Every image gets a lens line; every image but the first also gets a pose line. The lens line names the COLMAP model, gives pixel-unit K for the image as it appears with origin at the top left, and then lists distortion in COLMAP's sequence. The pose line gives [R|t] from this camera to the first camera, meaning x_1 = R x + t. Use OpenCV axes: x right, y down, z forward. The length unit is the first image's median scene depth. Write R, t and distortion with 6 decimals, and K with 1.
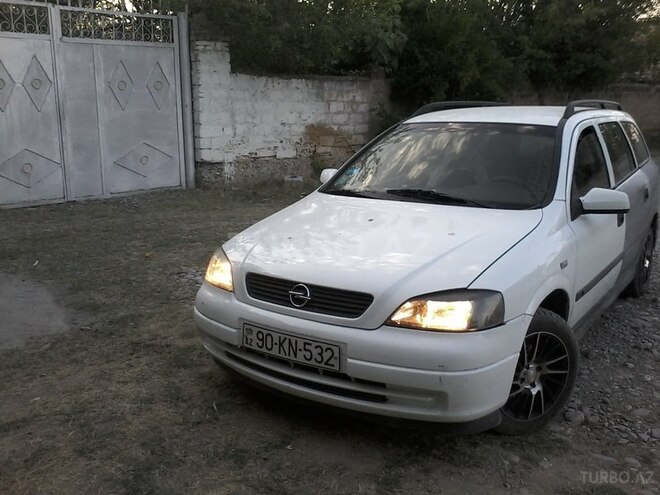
lens RADIAL K [[663.5, 0, 330.0], [0, 663.5, 248.2], [0, 0, 1]] dist [-0.010334, 0.000000]
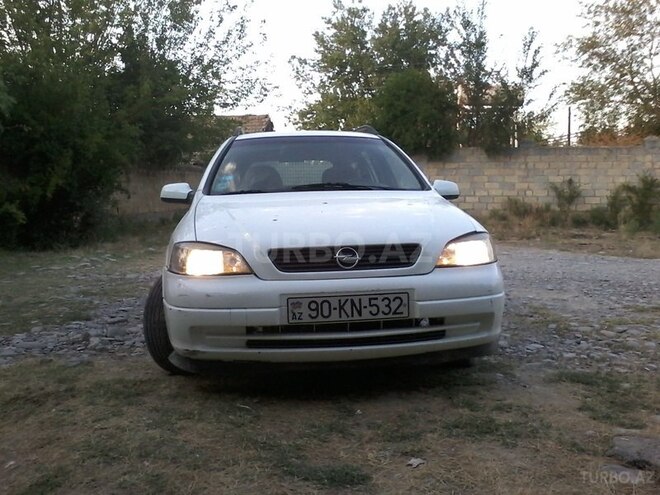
lens RADIAL K [[663.5, 0, 329.8], [0, 663.5, 249.2], [0, 0, 1]] dist [-0.010334, 0.000000]
pose [[0.728462, -0.061764, 0.682296, -0.756203], [0.165430, 0.982314, -0.087701, 0.142150], [-0.664812, 0.176759, 0.725797, 0.269861]]
